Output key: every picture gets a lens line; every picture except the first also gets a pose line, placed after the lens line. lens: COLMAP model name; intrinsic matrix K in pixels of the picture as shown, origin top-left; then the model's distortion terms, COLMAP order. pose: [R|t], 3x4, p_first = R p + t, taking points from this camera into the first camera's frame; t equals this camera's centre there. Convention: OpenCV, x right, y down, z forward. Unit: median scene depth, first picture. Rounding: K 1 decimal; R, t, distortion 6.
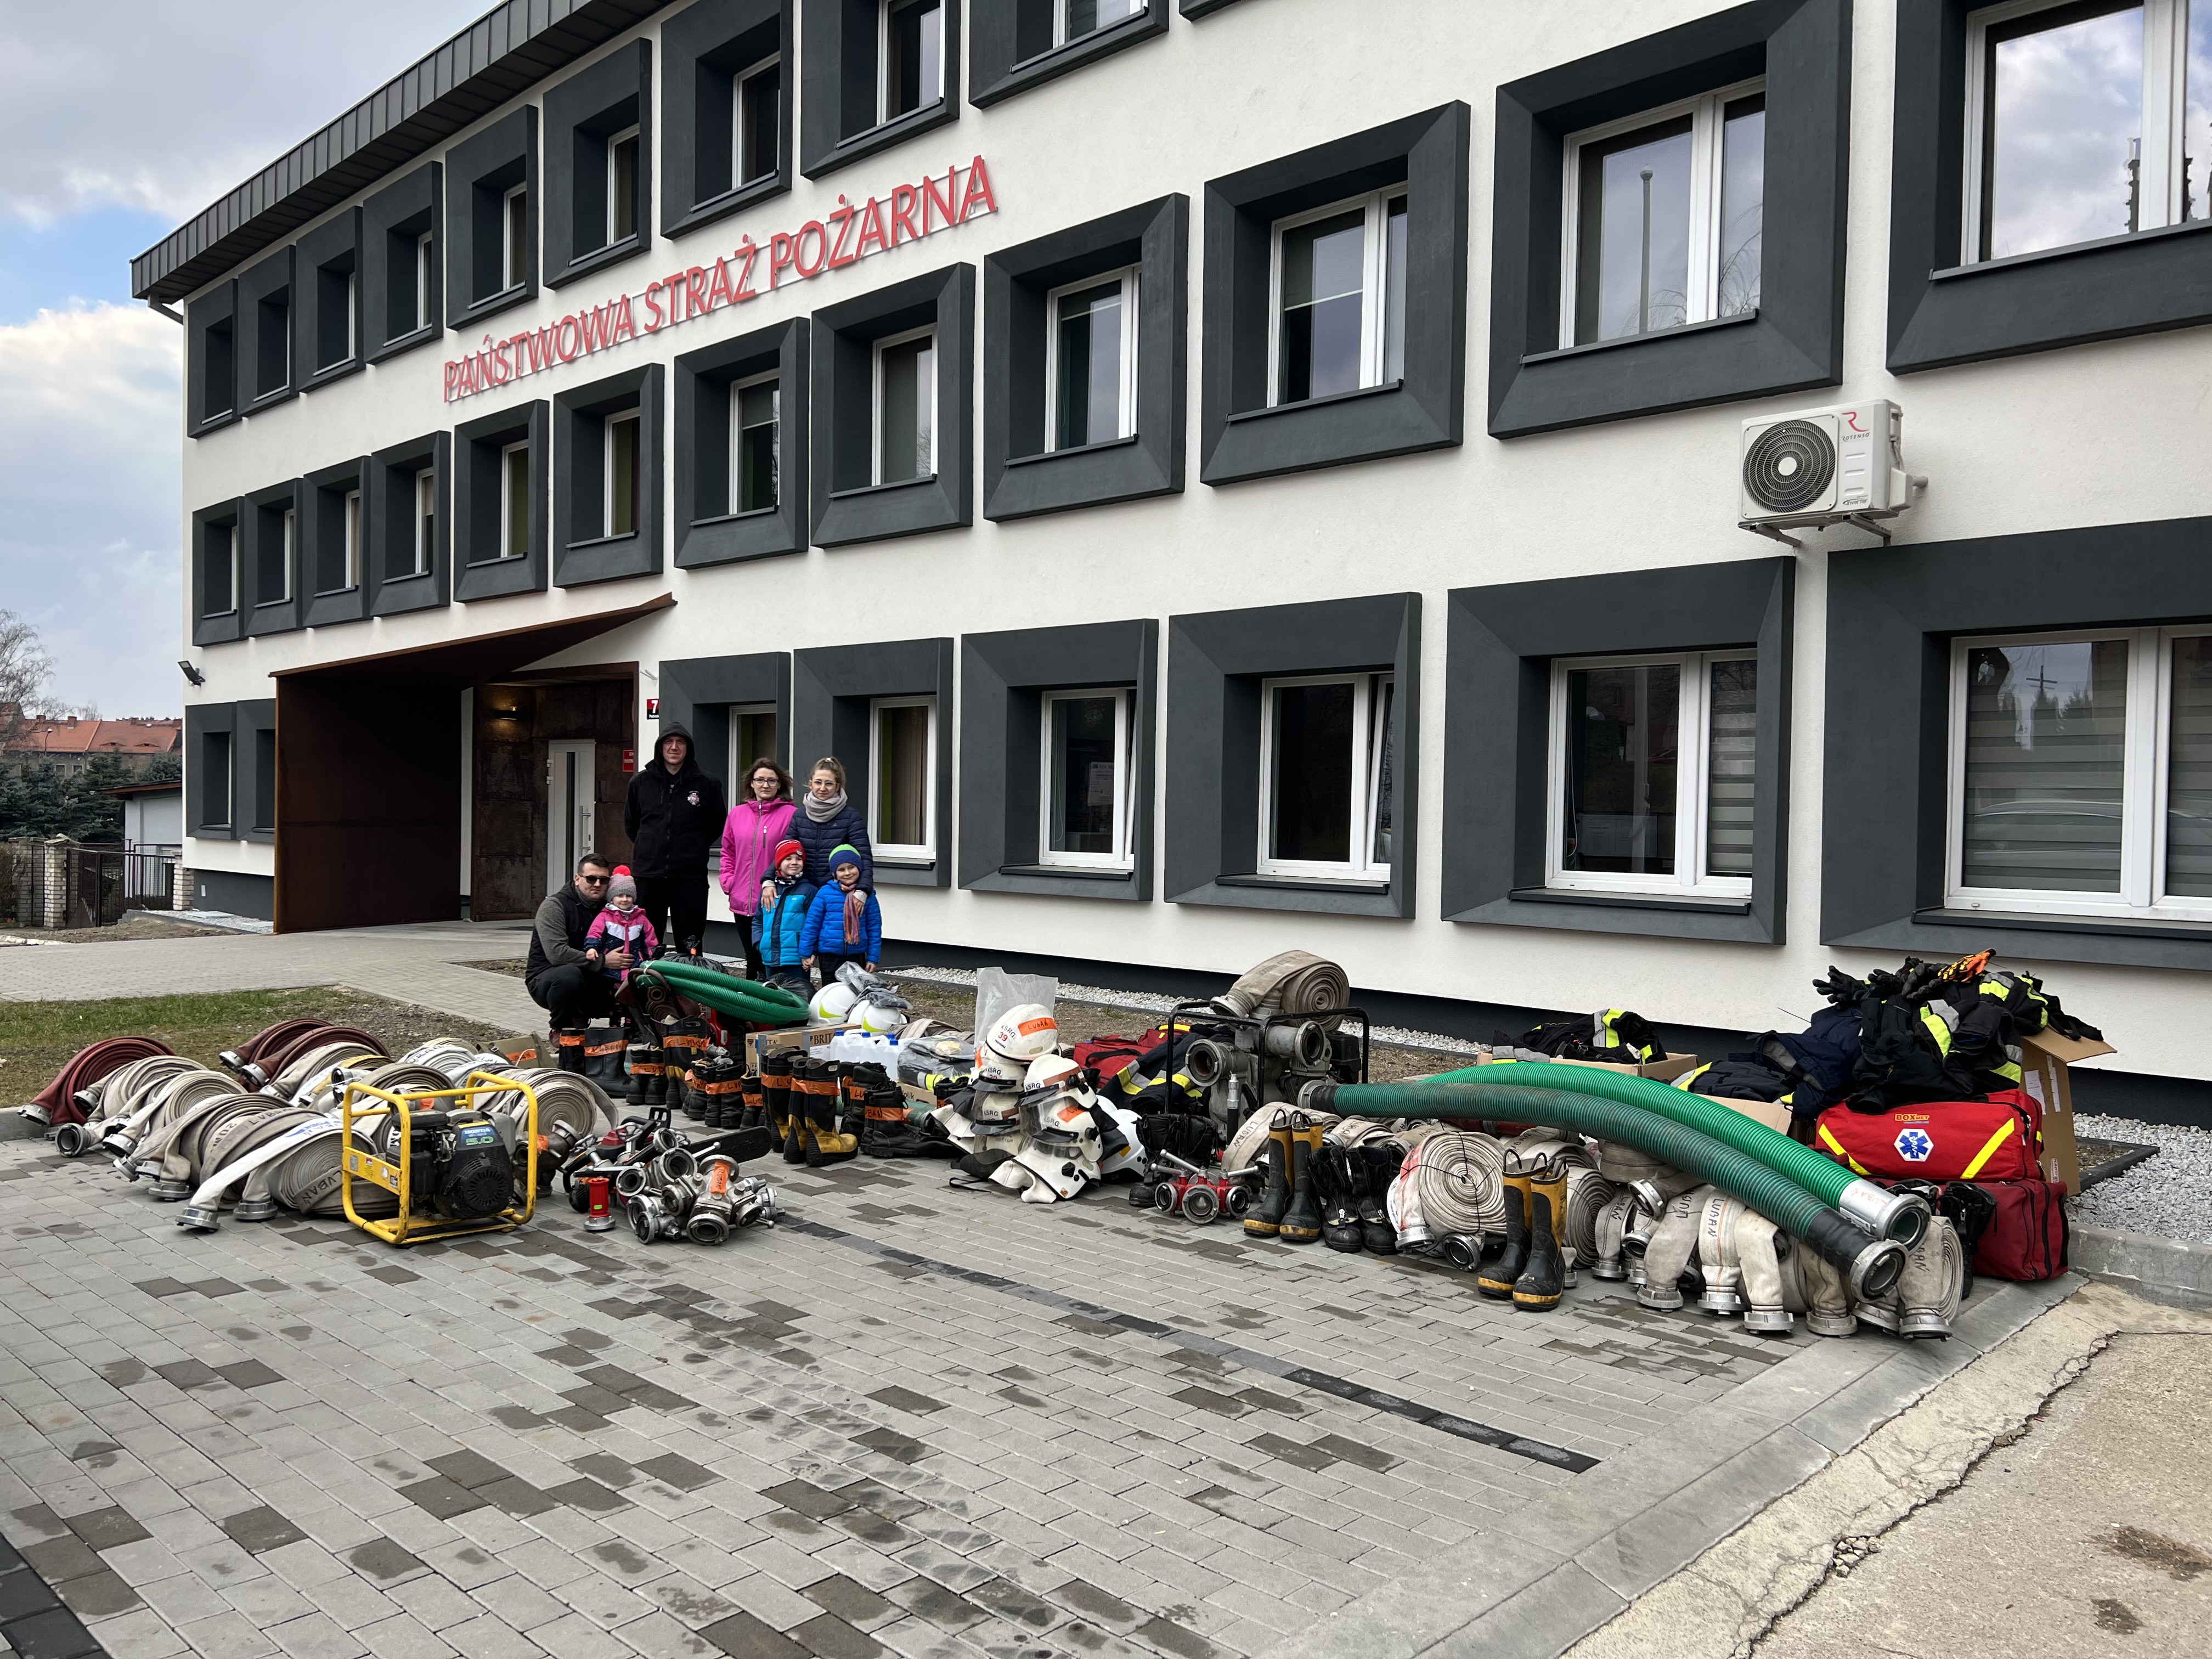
lens RADIAL K [[1657.0, 0, 1106.0], [0, 1657.0, 829.5], [0, 0, 1]] dist [0.054485, -0.064469]
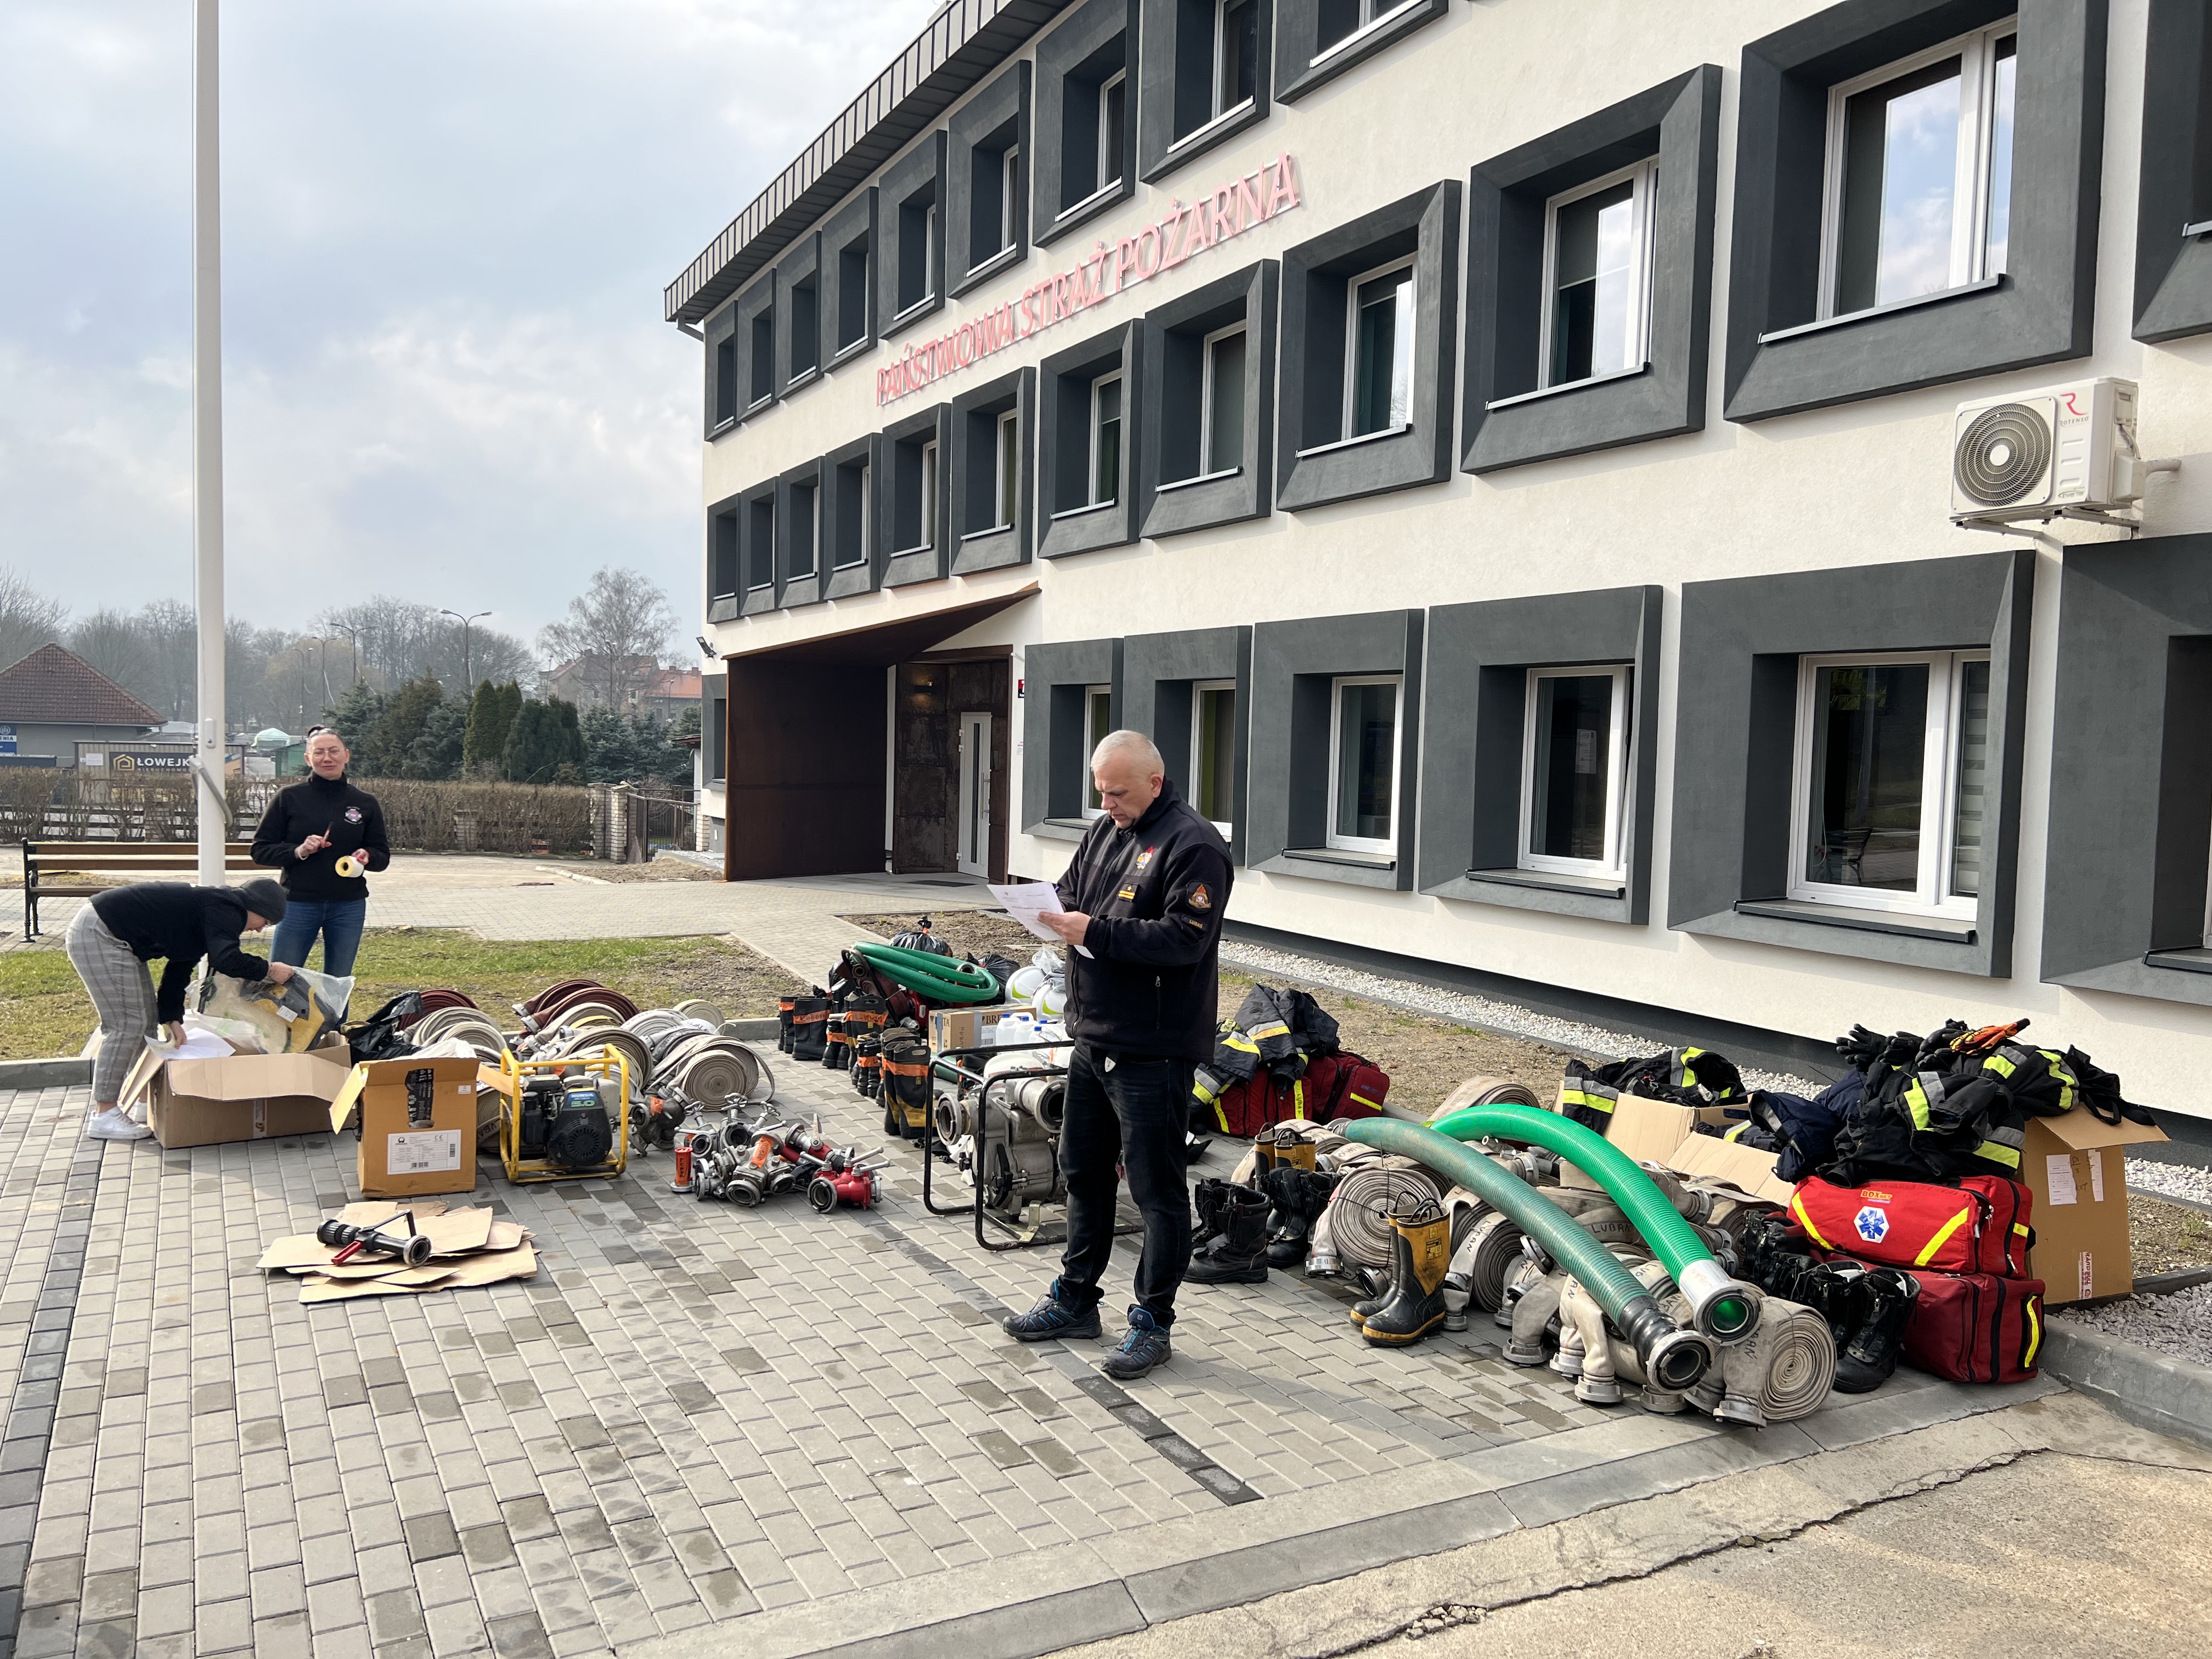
lens RADIAL K [[1657.0, 0, 1106.0], [0, 1657.0, 829.5], [0, 0, 1]] dist [0.054485, -0.064469]
pose [[0.948061, 0.025157, -0.317093, 0.205402], [-0.013715, 0.999174, 0.038264, -0.036920], [0.317793, -0.031928, 0.947622, -0.017342]]
